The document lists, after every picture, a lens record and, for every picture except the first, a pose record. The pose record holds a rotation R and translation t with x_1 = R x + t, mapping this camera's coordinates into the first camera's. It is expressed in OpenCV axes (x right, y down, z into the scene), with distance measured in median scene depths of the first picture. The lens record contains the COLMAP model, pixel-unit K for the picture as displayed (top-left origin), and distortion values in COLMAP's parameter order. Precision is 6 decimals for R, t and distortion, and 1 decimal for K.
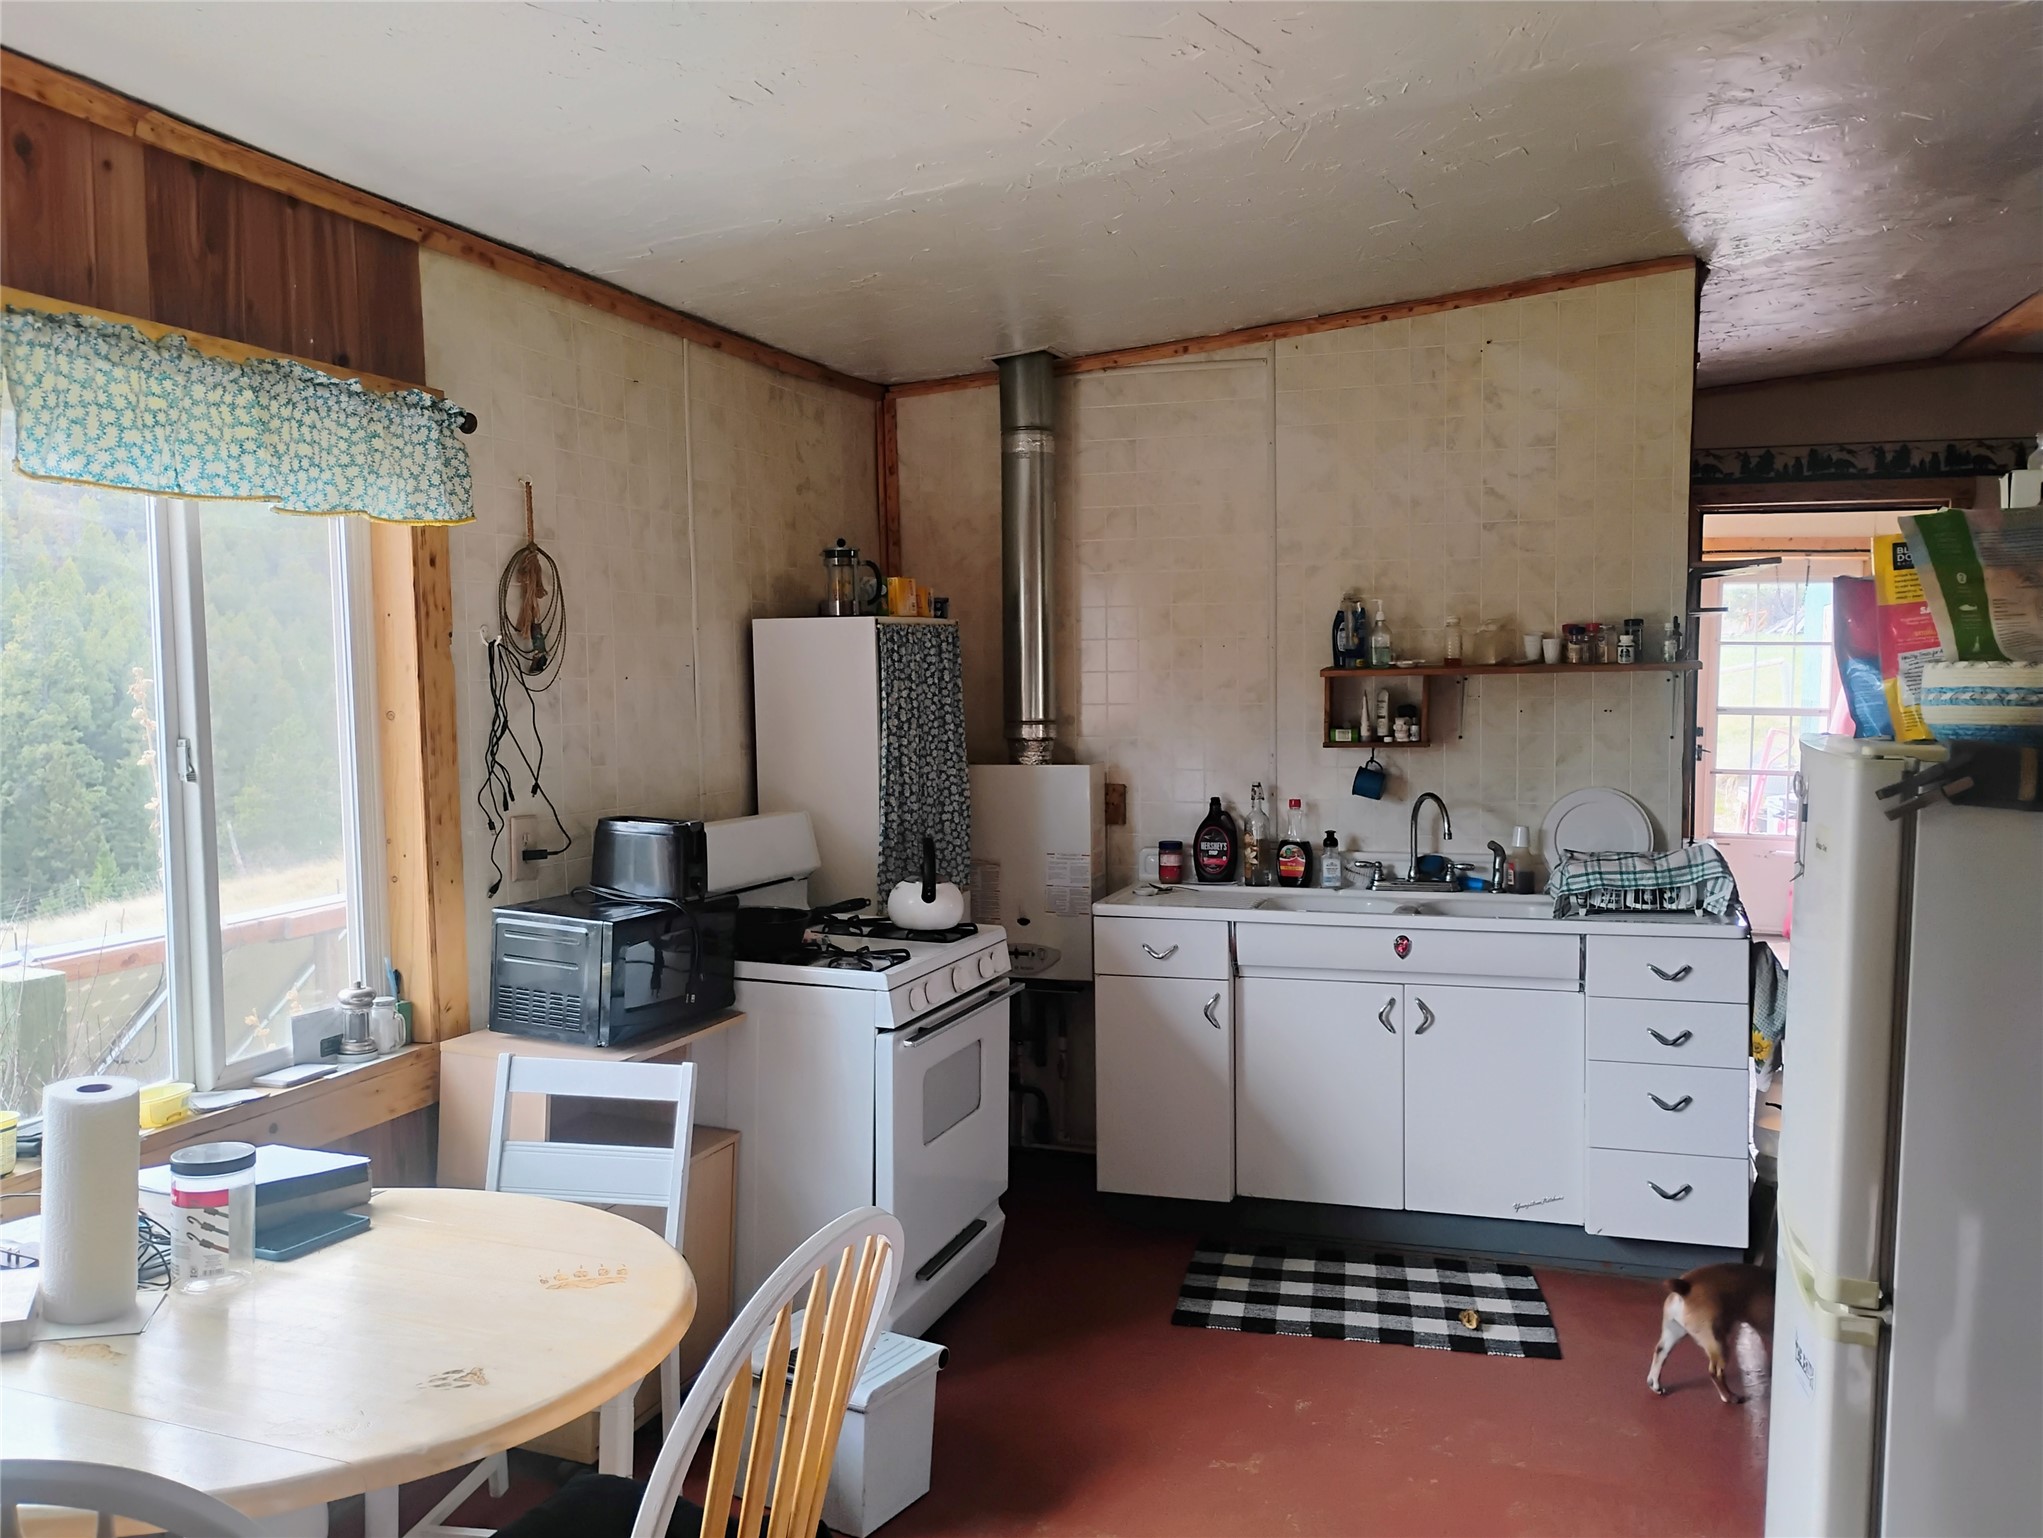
lens RADIAL K [[1697.4, 0, 1021.5], [0, 1697.4, 769.0], [0, 0, 1]] dist [0.061893, -0.053418]
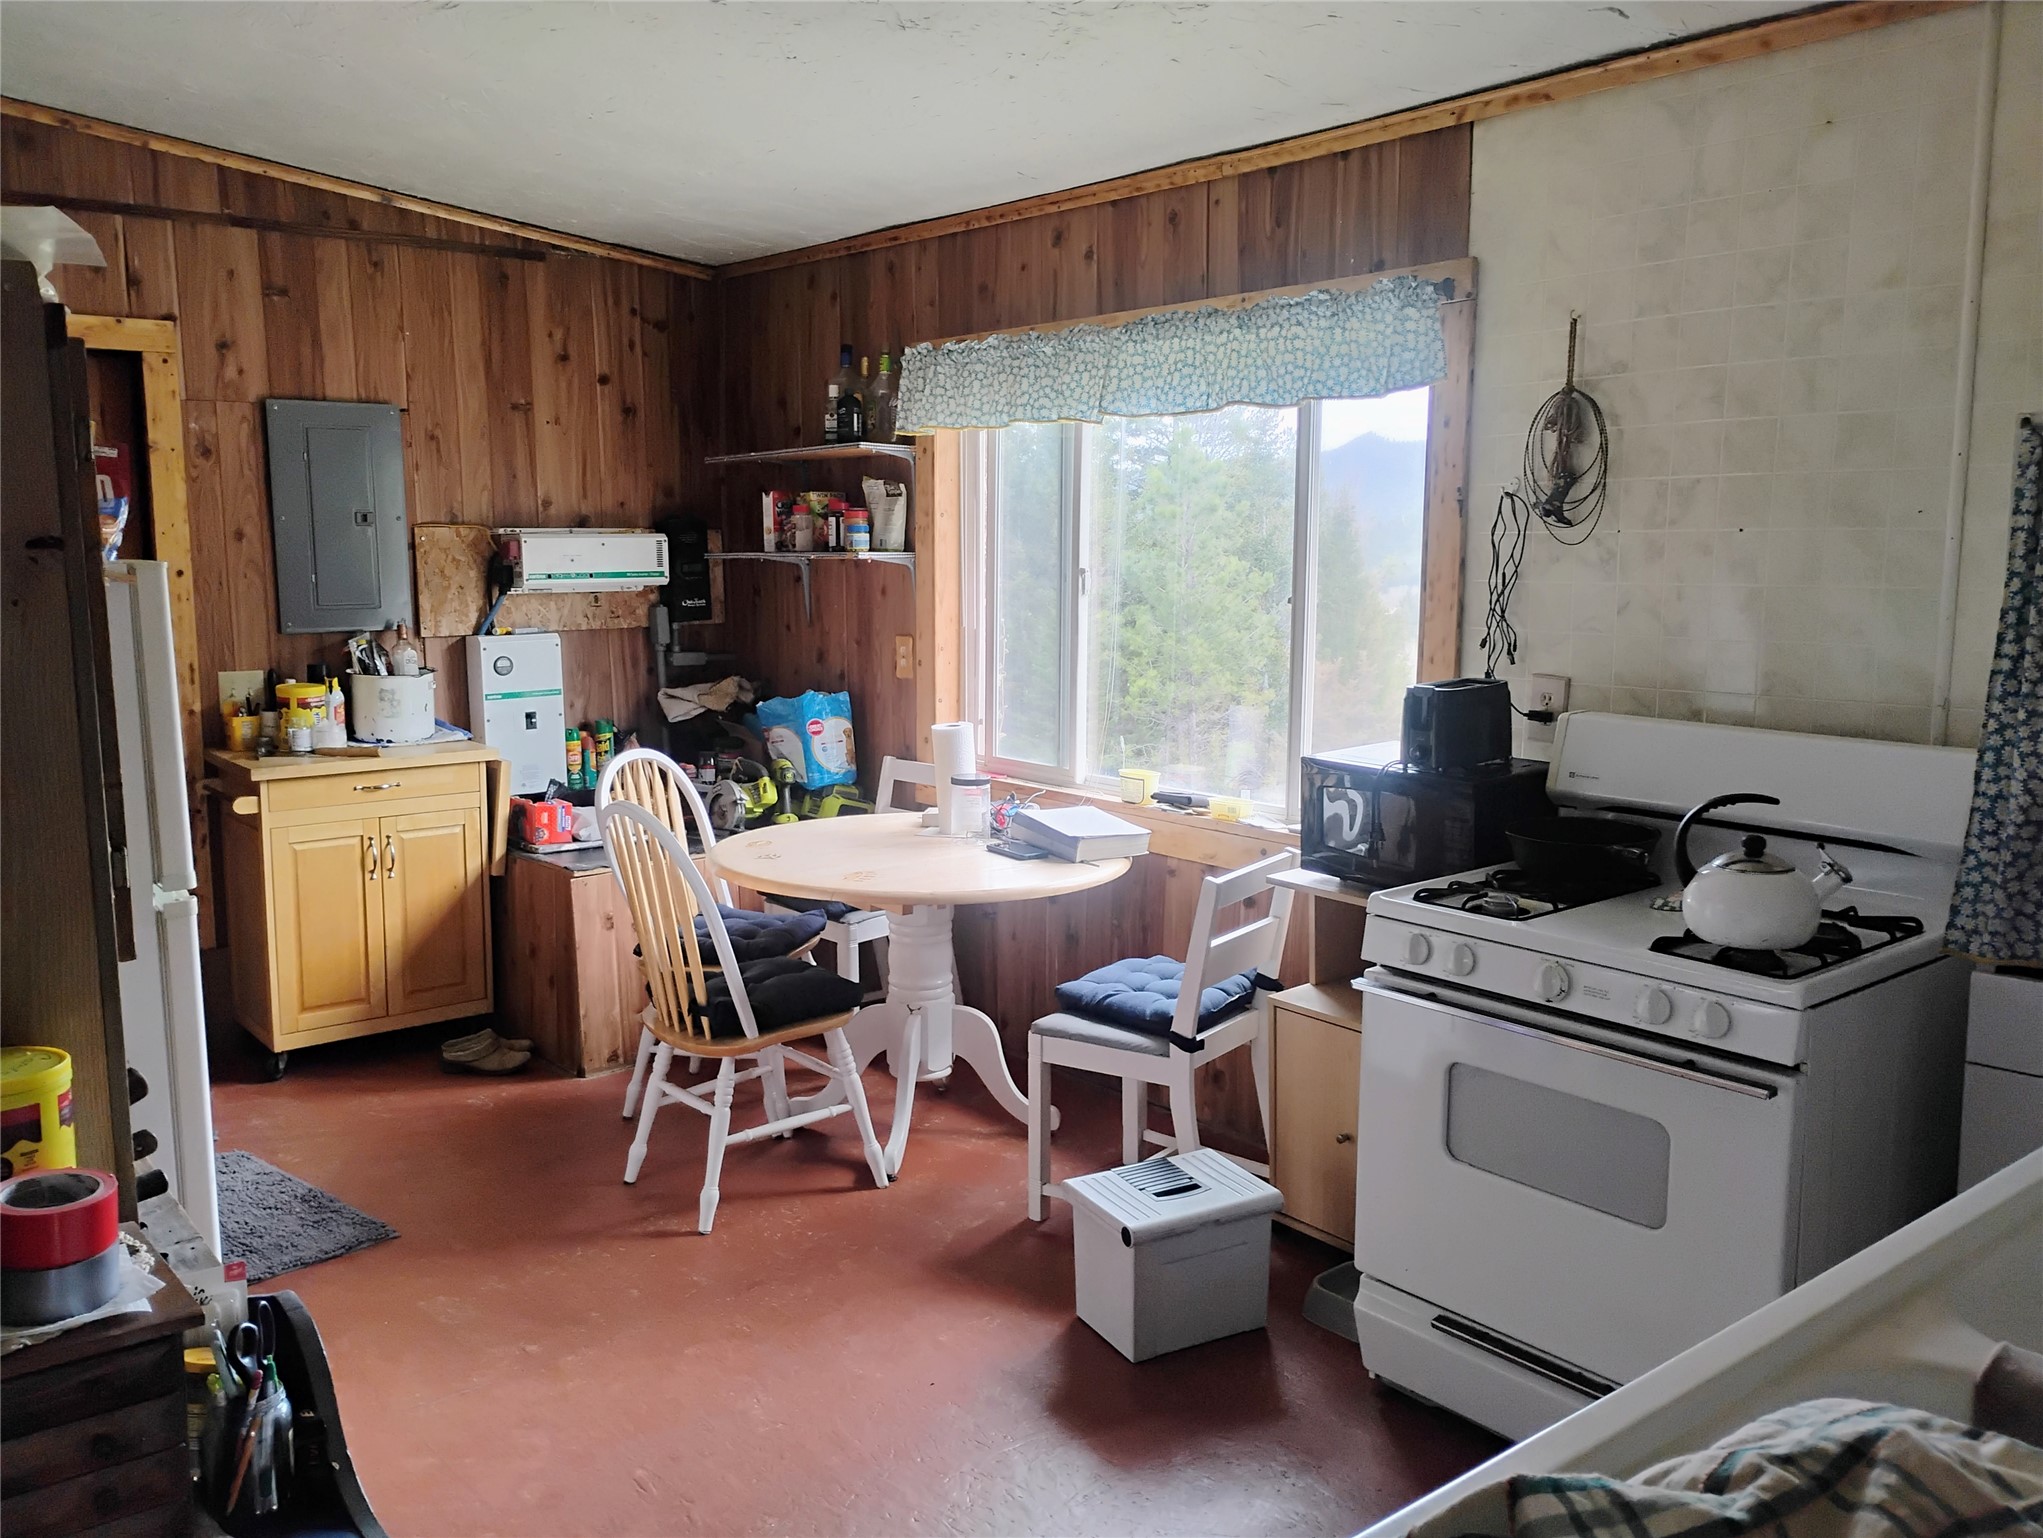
lens RADIAL K [[1697.4, 0, 1021.5], [0, 1697.4, 769.0], [0, 0, 1]] dist [0.061893, -0.053418]
pose [[-0.533780, 0.108260, -0.838665, 0.783300], [-0.054811, 0.985256, 0.162068, -0.069531], [0.843845, 0.132477, -0.519976, 1.451085]]
